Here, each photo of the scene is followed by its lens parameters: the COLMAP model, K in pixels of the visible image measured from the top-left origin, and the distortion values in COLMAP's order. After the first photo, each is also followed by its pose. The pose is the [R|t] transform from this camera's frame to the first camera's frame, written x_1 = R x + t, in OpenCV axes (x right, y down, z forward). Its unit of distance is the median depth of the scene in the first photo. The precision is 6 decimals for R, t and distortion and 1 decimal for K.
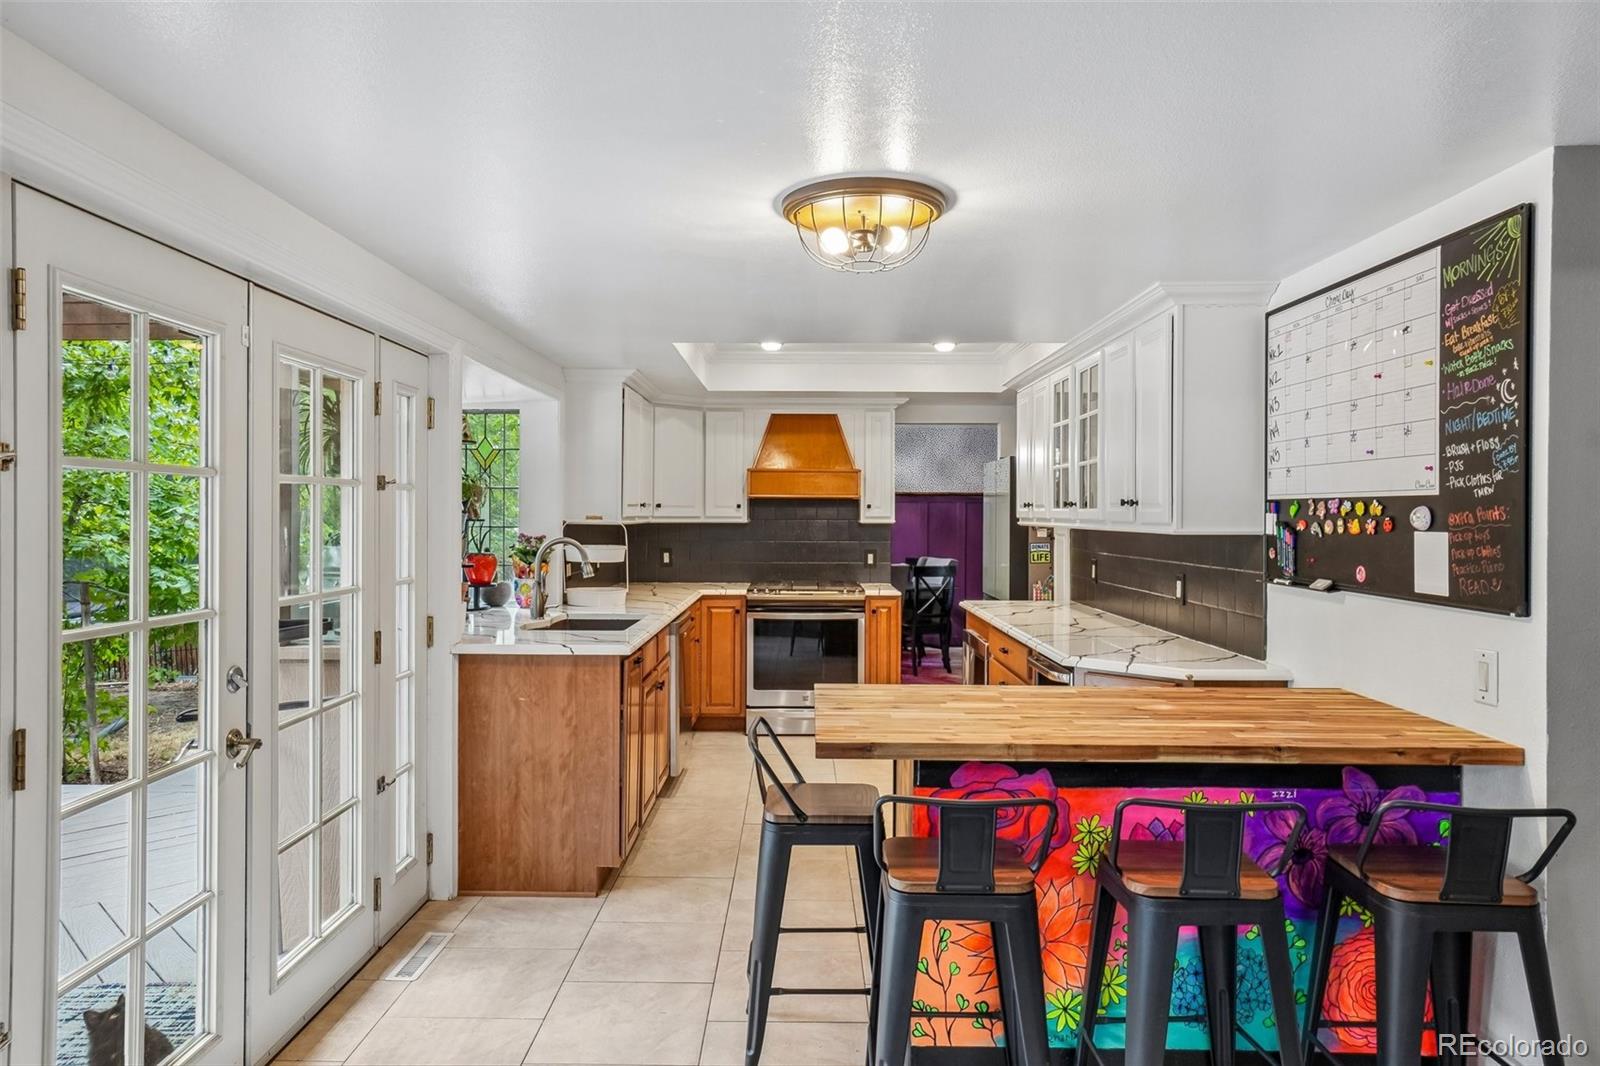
lens RADIAL K [[1025.8, 0, 808.6], [0, 1025.8, 518.7], [0, 0, 1]] dist [0.001676, -0.001429]
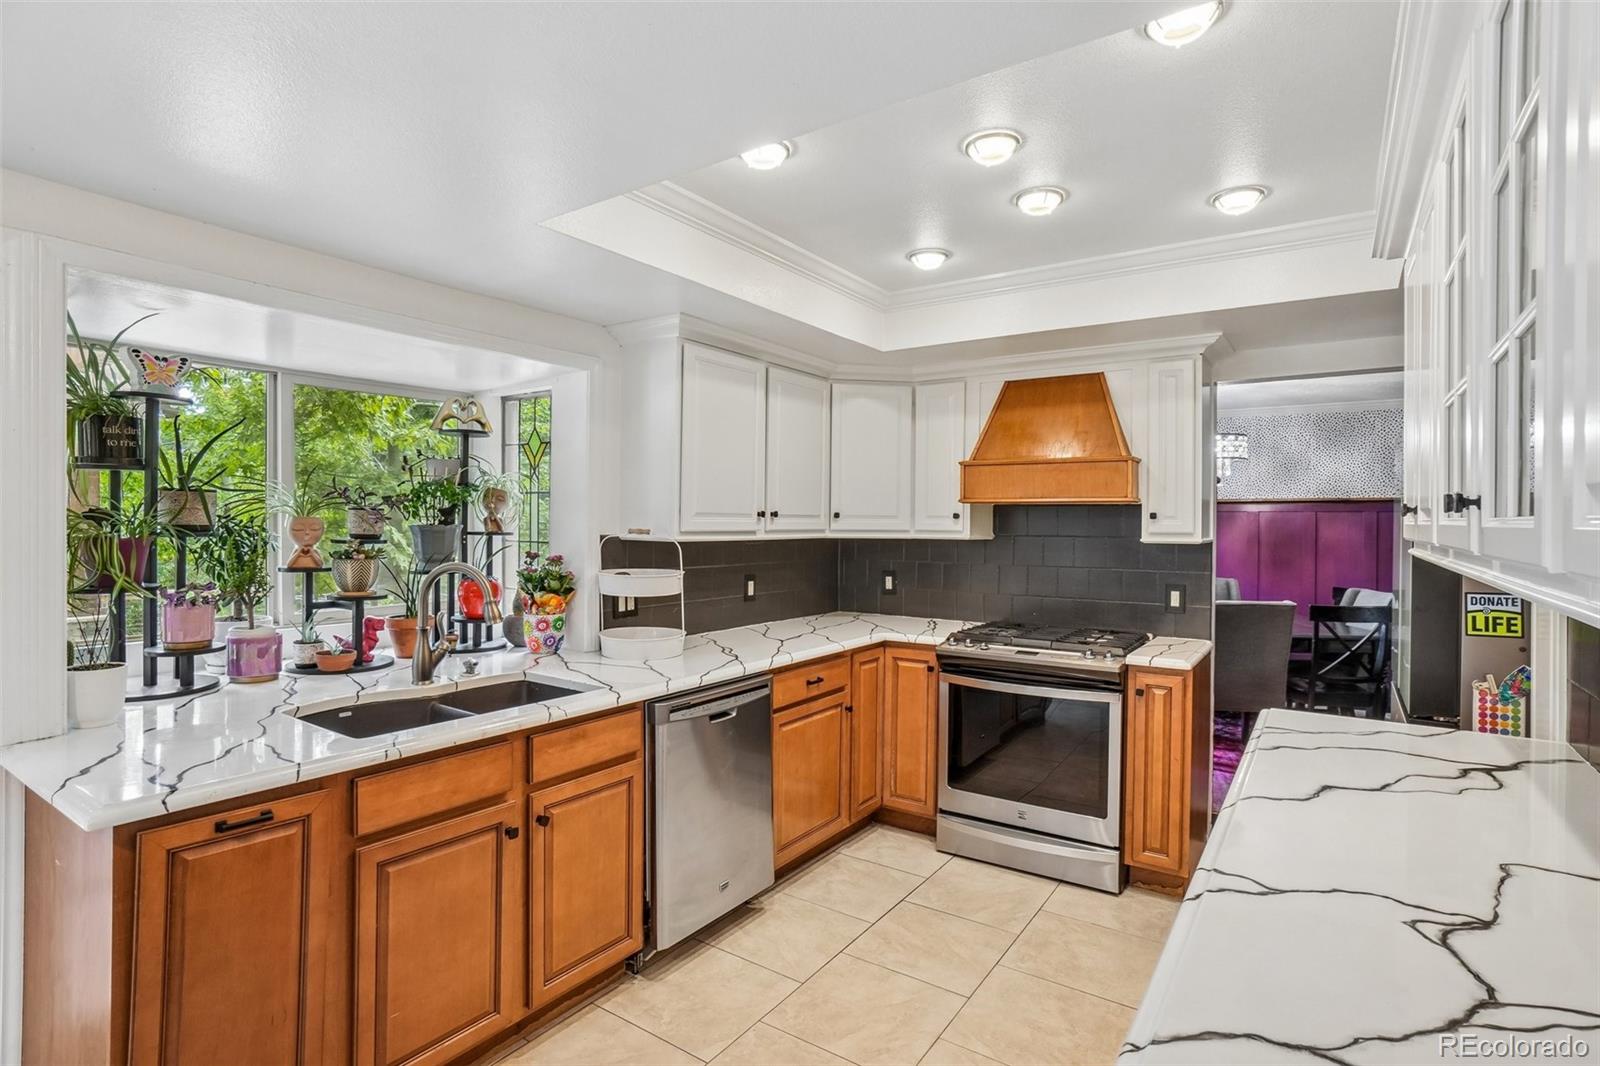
lens RADIAL K [[795.7, 0, 791.6], [0, 795.7, 529.1], [0, 0, 1]] dist [-0.035189, 0.001421]
pose [[0.817998, 0.007807, -0.575167, 0.279560], [-0.006985, 0.999969, 0.003640, -0.008008], [0.575178, 0.001040, 0.818028, 0.885822]]
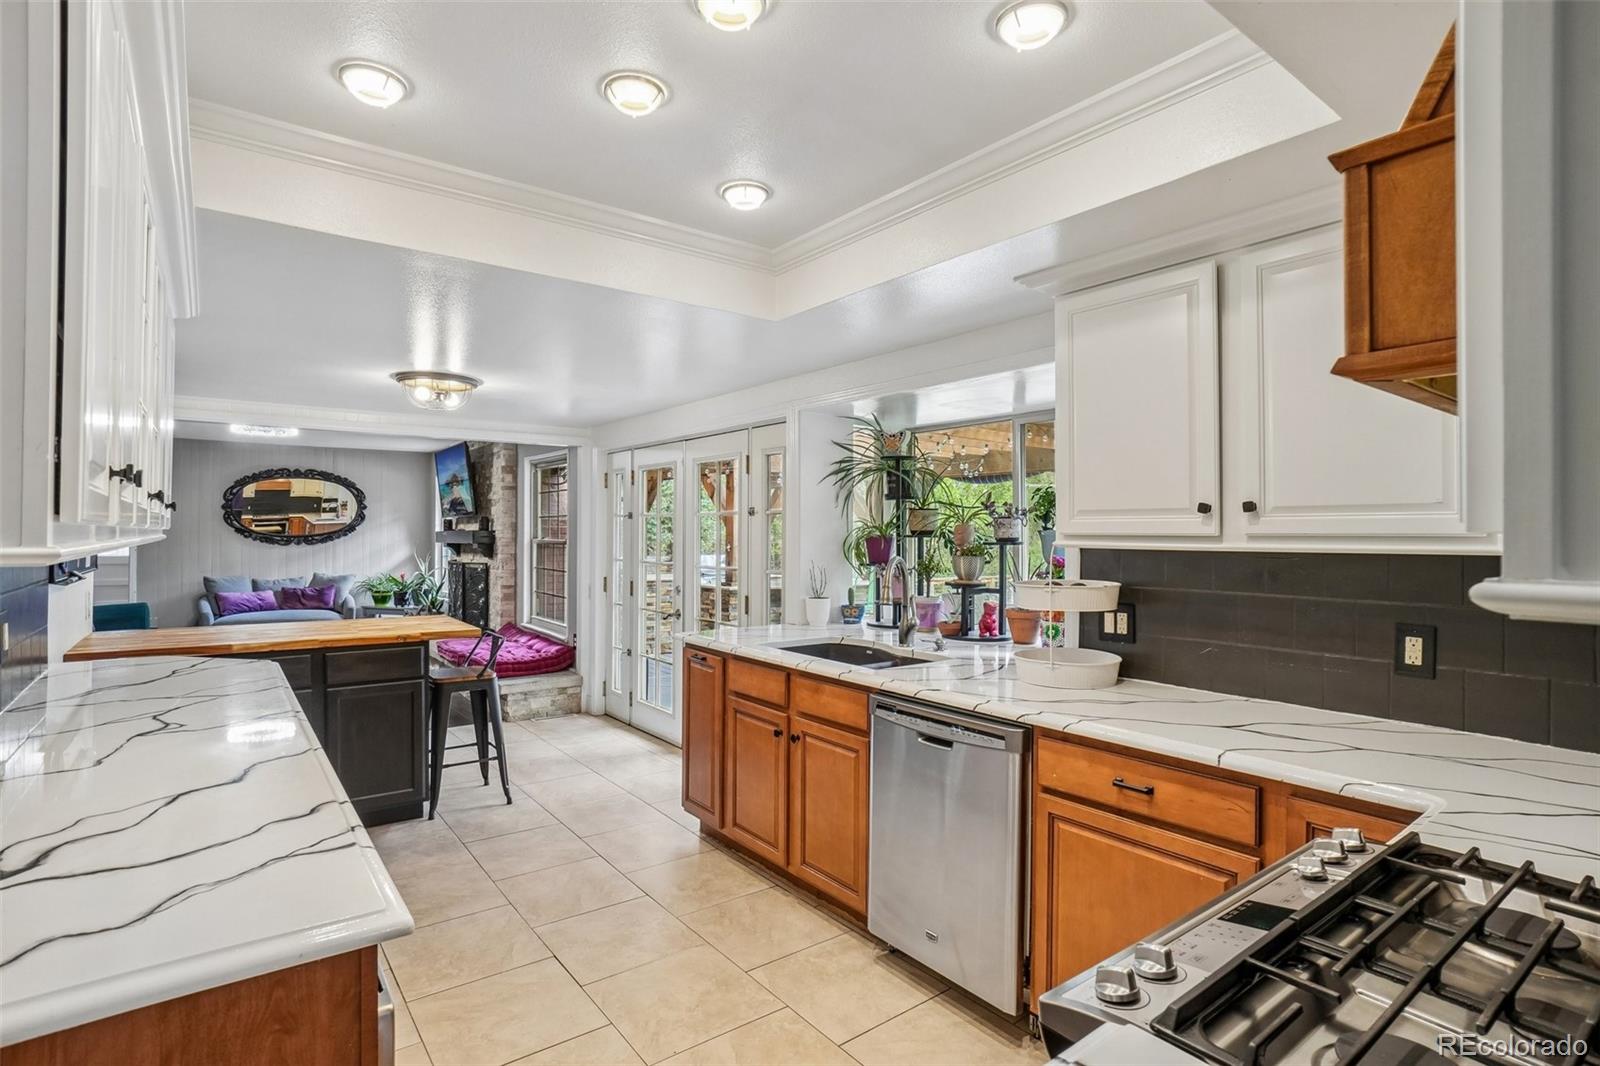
lens RADIAL K [[795.7, 0, 791.6], [0, 795.7, 529.1], [0, 0, 1]] dist [-0.035189, 0.001421]
pose [[-0.803152, -0.011766, -0.595658, 0.285653], [-0.012081, 0.999921, -0.003462, -0.002155], [0.595652, 0.004415, -0.803230, 1.810282]]
